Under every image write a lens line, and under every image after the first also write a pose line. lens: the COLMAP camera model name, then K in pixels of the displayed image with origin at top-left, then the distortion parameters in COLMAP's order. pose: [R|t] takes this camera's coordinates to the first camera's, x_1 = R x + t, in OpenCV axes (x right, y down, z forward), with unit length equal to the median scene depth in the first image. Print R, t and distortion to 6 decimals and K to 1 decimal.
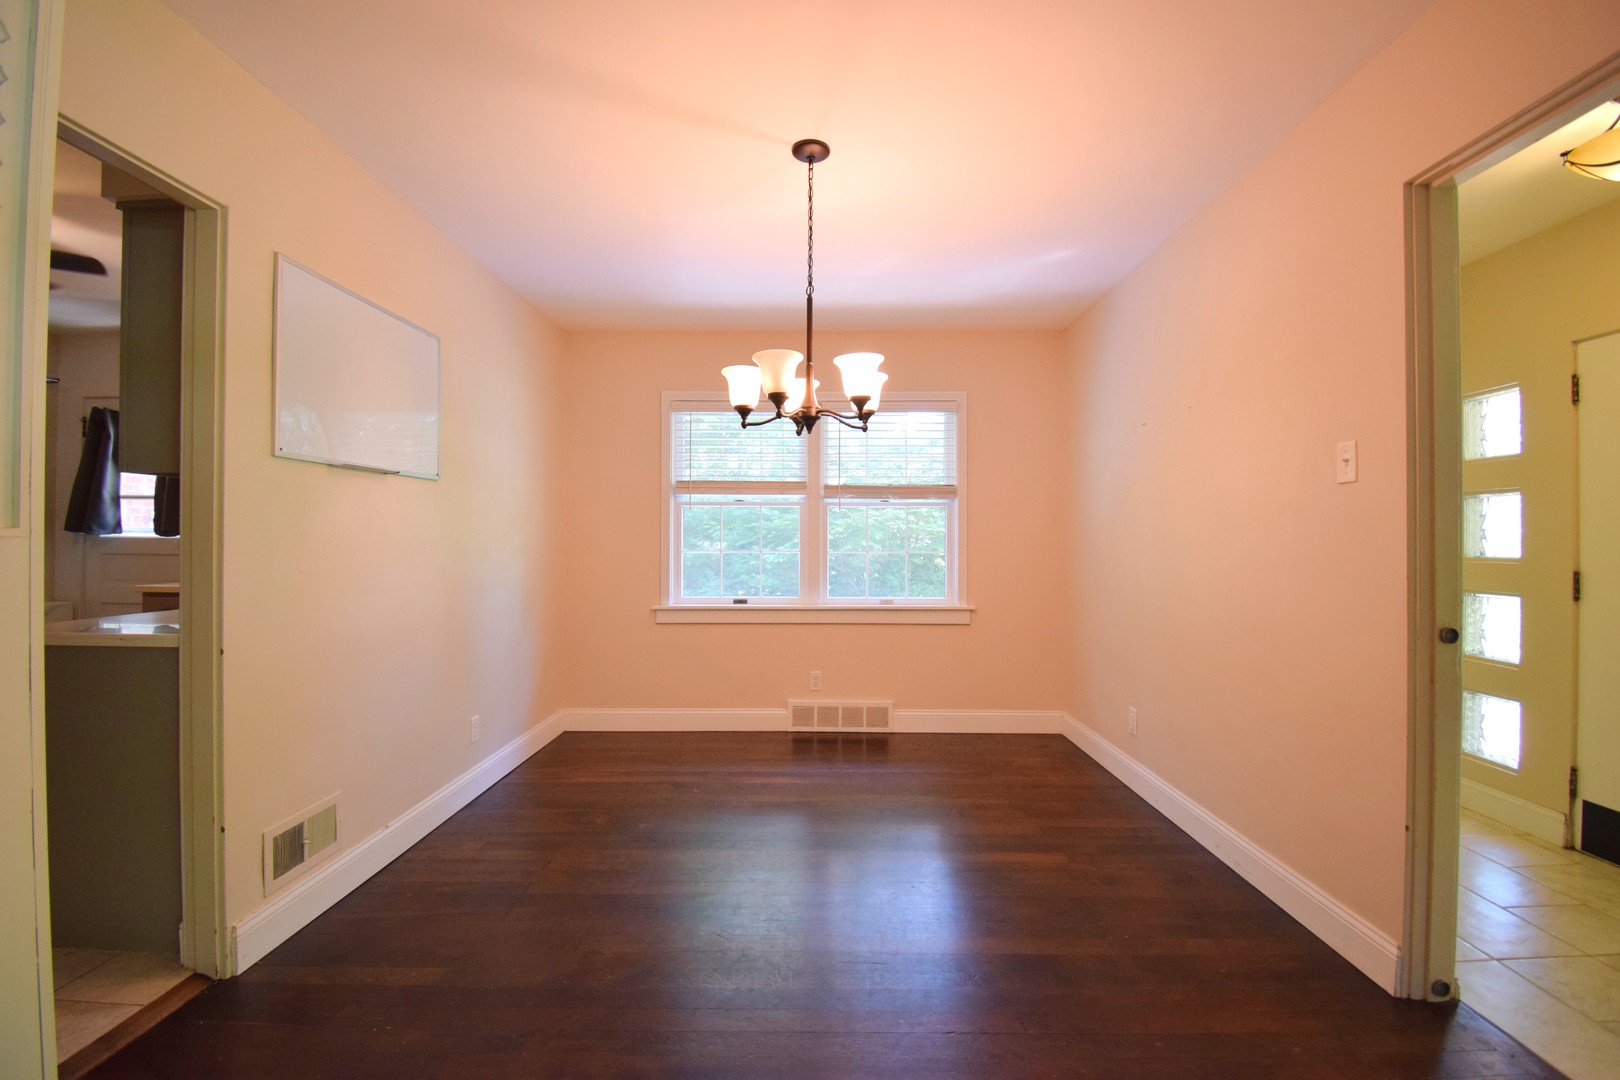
lens RADIAL K [[715.9, 0, 810.4], [0, 715.9, 537.7], [0, 0, 1]] dist [0.022658, -0.027159]
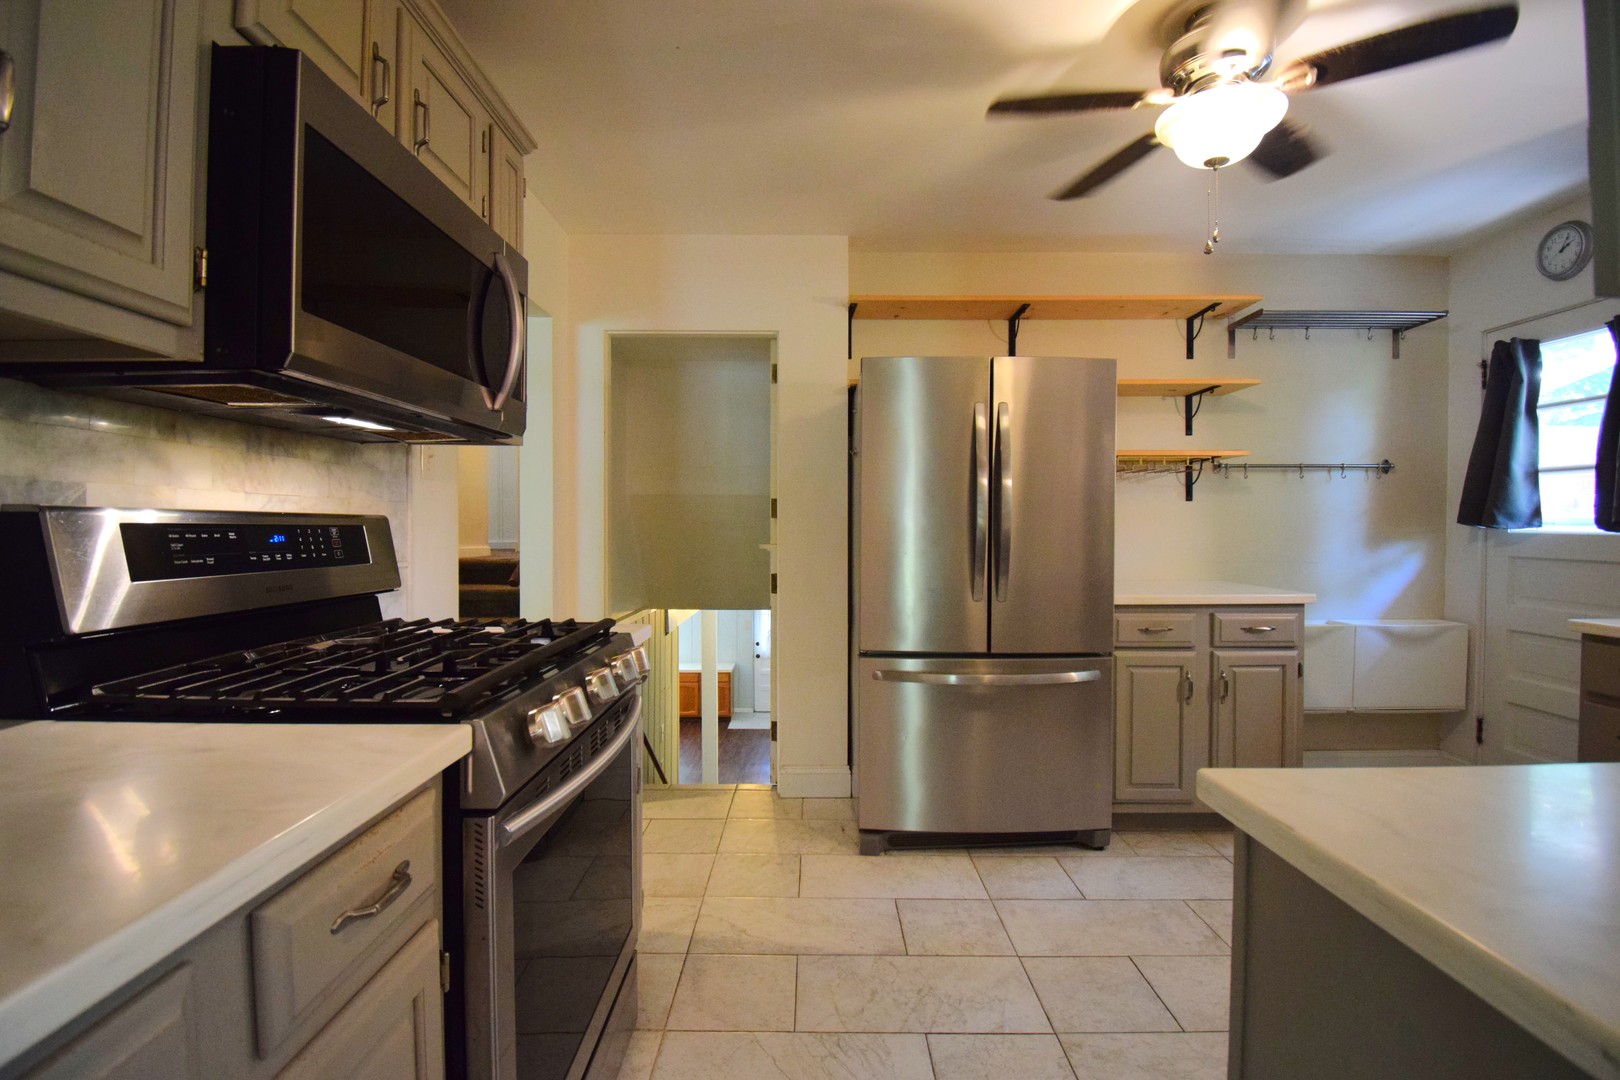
lens RADIAL K [[715.9, 0, 810.4], [0, 715.9, 537.7], [0, 0, 1]] dist [0.022658, -0.027159]
pose [[0.015280, 0.009915, -0.999834, -0.332815], [0.003036, 0.999946, 0.009962, -0.004716], [0.999879, -0.003188, 0.015249, 0.331257]]
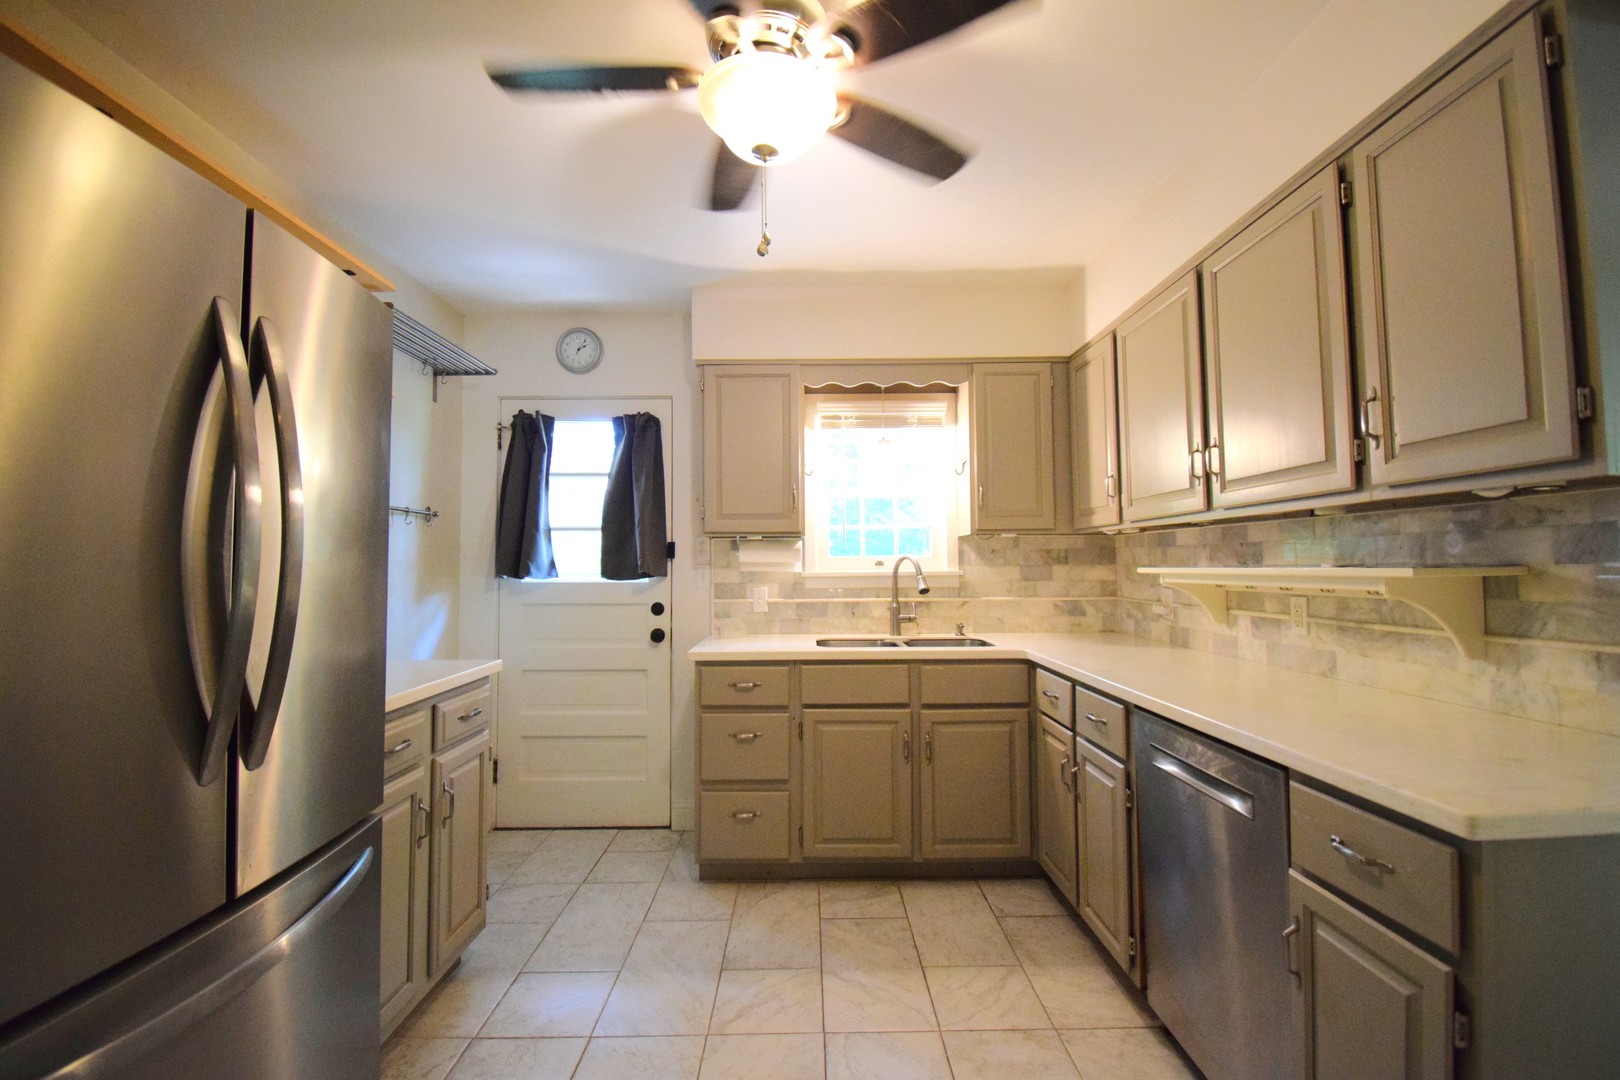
lens RADIAL K [[715.9, 0, 810.4], [0, 715.9, 537.7], [0, 0, 1]] dist [0.022658, -0.027159]
pose [[0.999618, -0.011428, 0.025170, -0.716942], [0.012384, 0.999195, -0.038169, -0.015476], [-0.024714, 0.038466, 0.998954, 0.236442]]
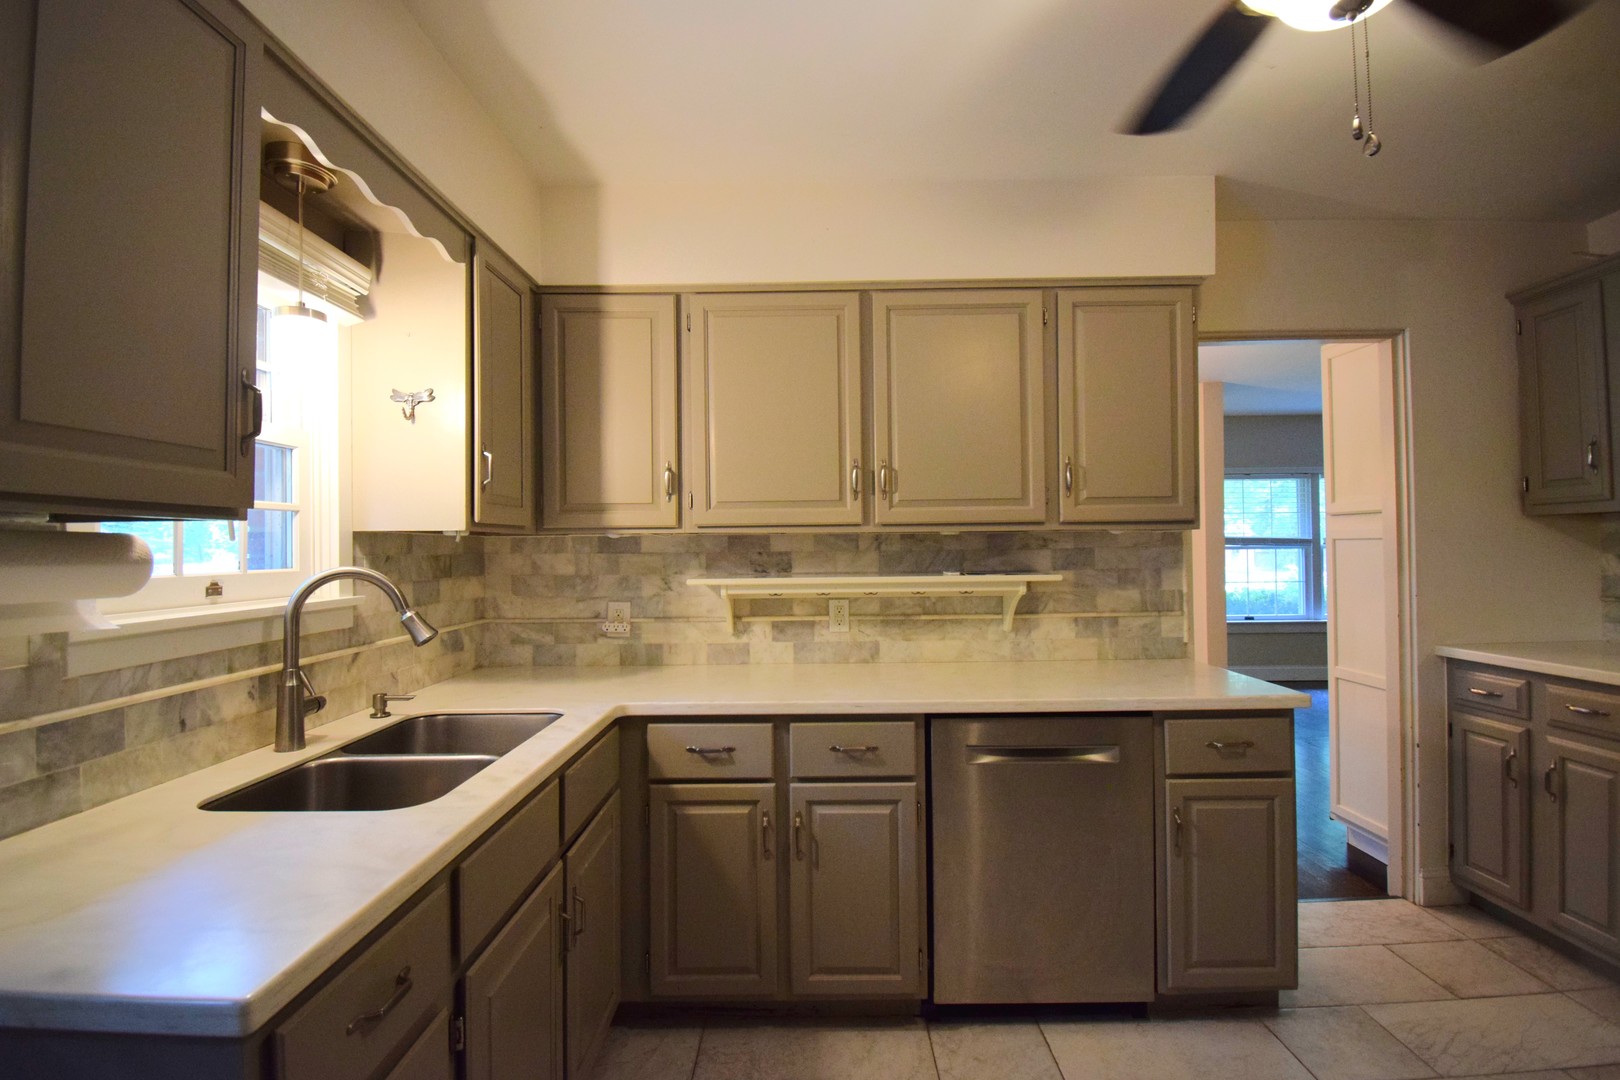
lens RADIAL K [[715.9, 0, 810.4], [0, 715.9, 537.7], [0, 0, 1]] dist [0.022658, -0.027159]
pose [[-0.015363, 0.013055, 0.999797, -0.949398], [0.009947, 0.999867, -0.012903, -0.032562], [-0.999833, 0.009747, -0.015490, 0.750229]]
